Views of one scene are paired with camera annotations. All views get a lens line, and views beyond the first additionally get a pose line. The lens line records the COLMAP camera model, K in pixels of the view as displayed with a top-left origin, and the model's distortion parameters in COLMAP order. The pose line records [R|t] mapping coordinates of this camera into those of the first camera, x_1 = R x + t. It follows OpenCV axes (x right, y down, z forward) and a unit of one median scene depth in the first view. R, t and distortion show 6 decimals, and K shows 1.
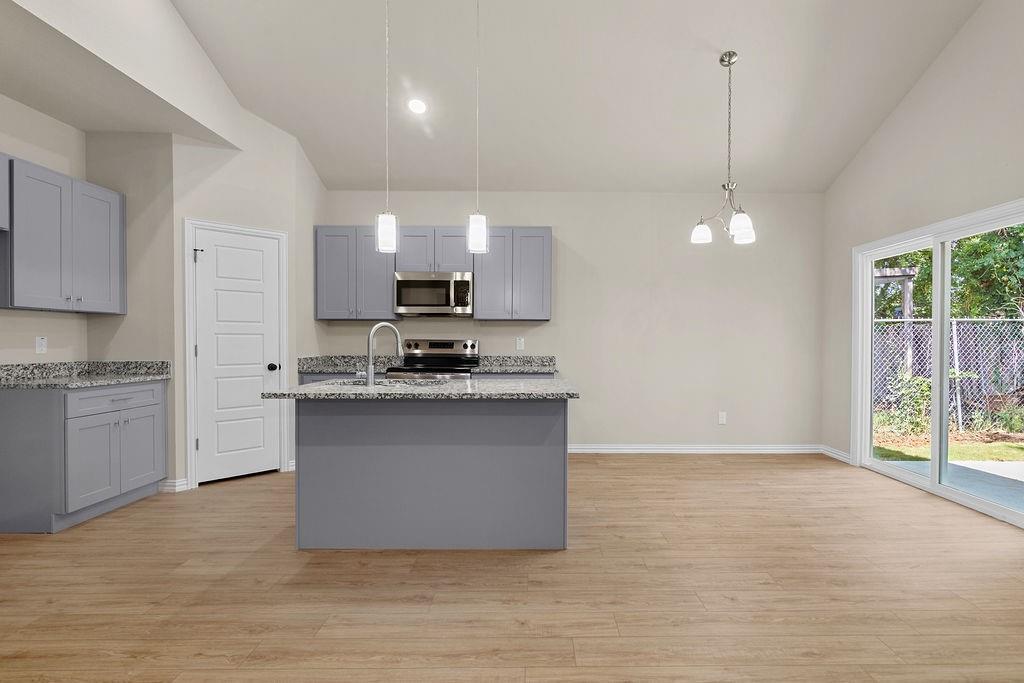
lens RADIAL K [[495.4, 0, 541.7], [0, 495.4, 347.9], [0, 0, 1]] dist [-0.001710, -0.000304]
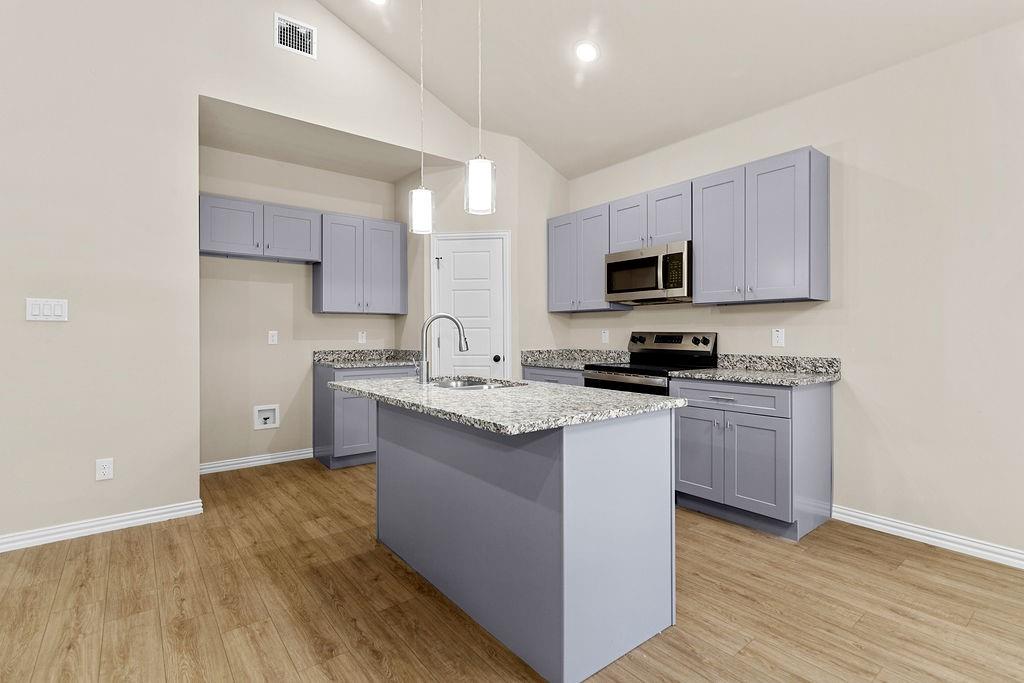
lens RADIAL K [[480.1, 0, 507.6], [0, 480.1, 333.0], [0, 0, 1]] dist [-0.000239, -0.000314]
pose [[0.604859, -0.004442, -0.796320, 0.290564], [-0.009244, 0.999878, -0.012599, -0.003581], [0.796279, 0.014982, 0.604744, 0.386196]]
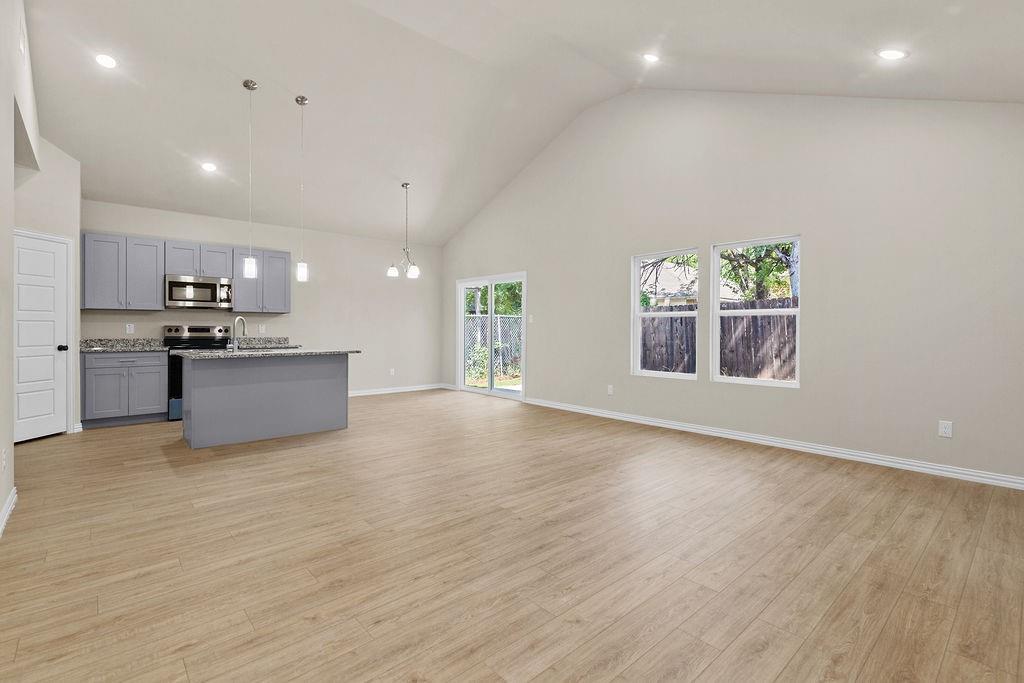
lens RADIAL K [[470.8, 0, 512.2], [0, 470.8, 329.1], [0, 0, 1]] dist [-0.000656, -0.000184]
pose [[0.757439, -0.001414, 0.652905, -0.453700], [0.007420, 0.999952, -0.006443, 0.007771], [-0.652864, 0.009725, 0.757413, -0.599221]]
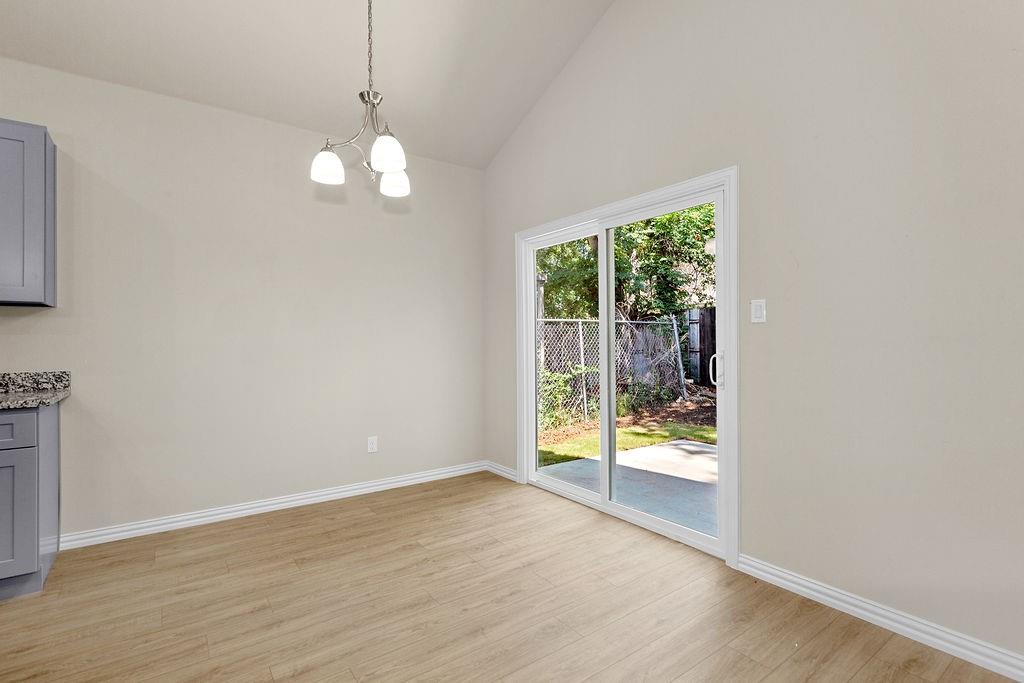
lens RADIAL K [[482.4, 0, 512.0], [0, 482.4, 341.5], [0, 0, 1]] dist [-0.001916, -0.000311]
pose [[0.817972, -0.008549, 0.575194, 0.143087], [0.016591, 0.999824, -0.008734, -0.004226], [-0.575018, 0.016687, 0.817970, 0.334640]]
